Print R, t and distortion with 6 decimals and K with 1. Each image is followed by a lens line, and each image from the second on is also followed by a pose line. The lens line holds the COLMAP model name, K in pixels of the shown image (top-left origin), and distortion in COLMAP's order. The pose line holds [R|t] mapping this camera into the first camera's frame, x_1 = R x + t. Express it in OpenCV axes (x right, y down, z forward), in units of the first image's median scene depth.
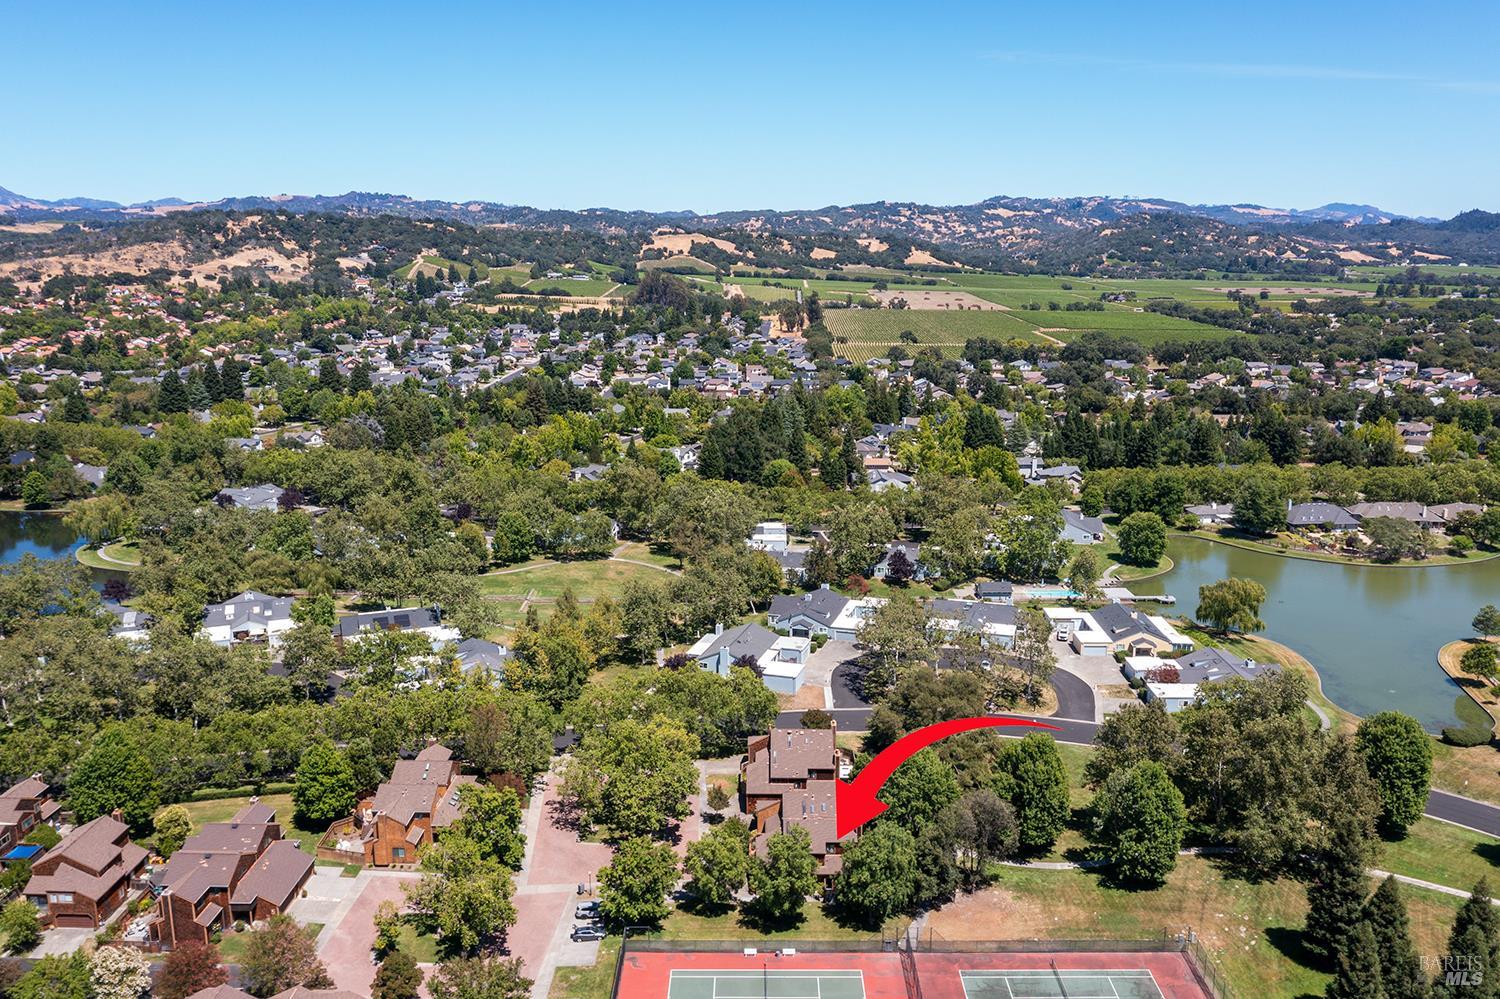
lens RADIAL K [[1181.0, 0, 750.0], [0, 1181.0, 499.5], [0, 0, 1]] dist [0.001357, 0.006077]
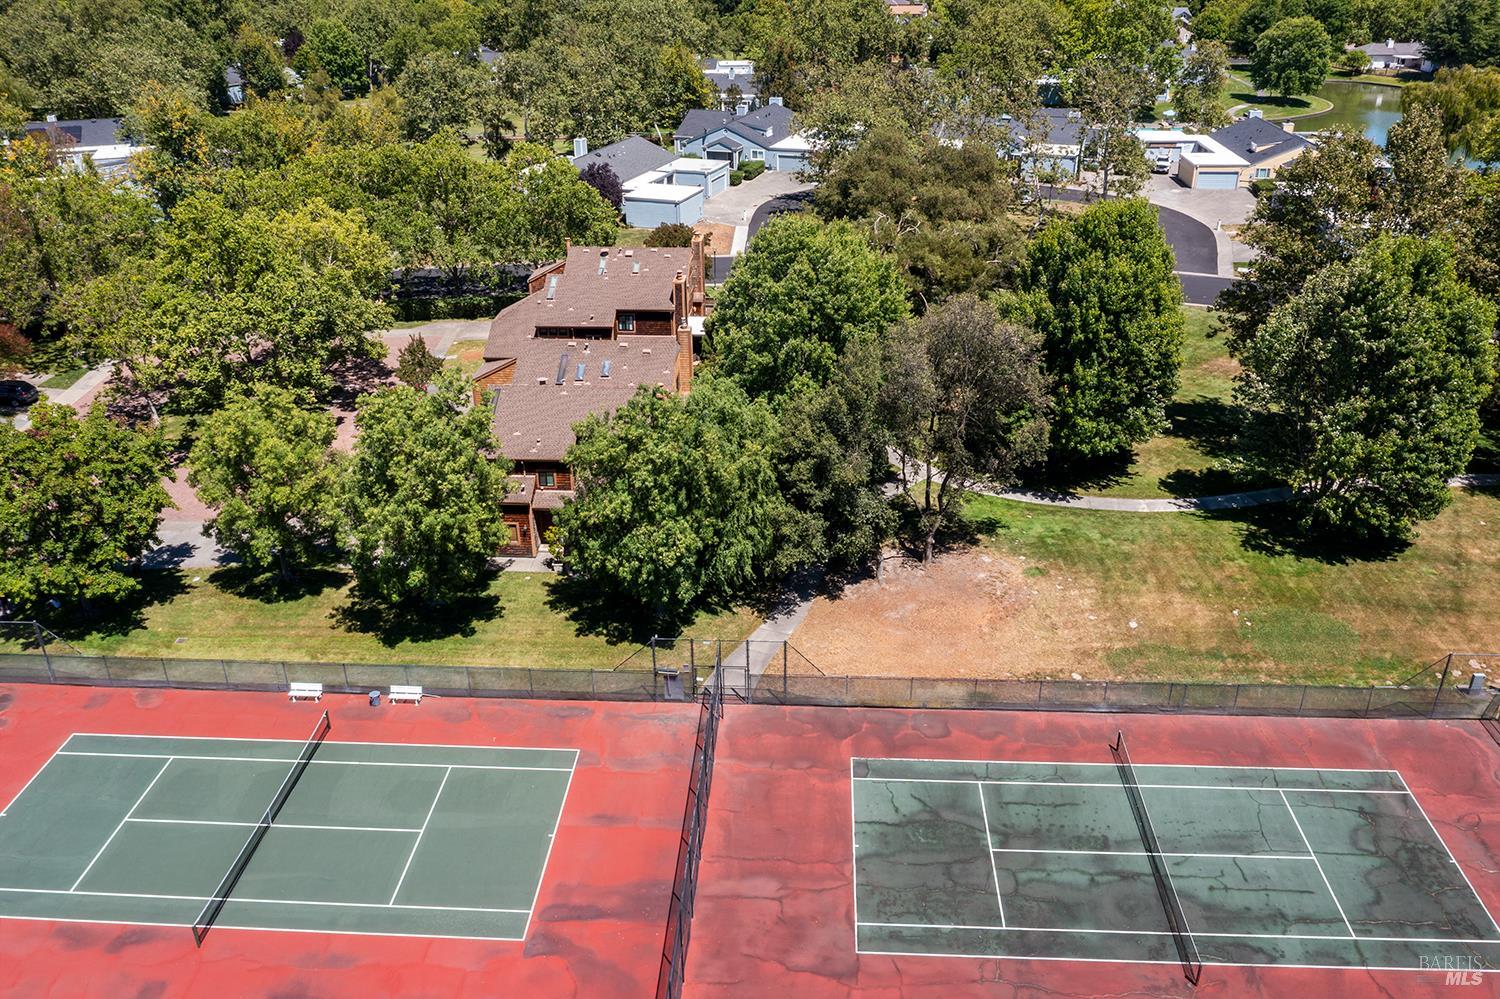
lens RADIAL K [[1189.1, 0, 750.0], [0, 1189.1, 499.5], [0, 0, 1]] dist [-0.005959, -0.001183]
pose [[0.998748, 0.017033, -0.047025, 0.147146], [-0.004712, 0.968085, 0.250579, 0.212155], [0.049792, -0.250044, 0.966953, 0.609815]]
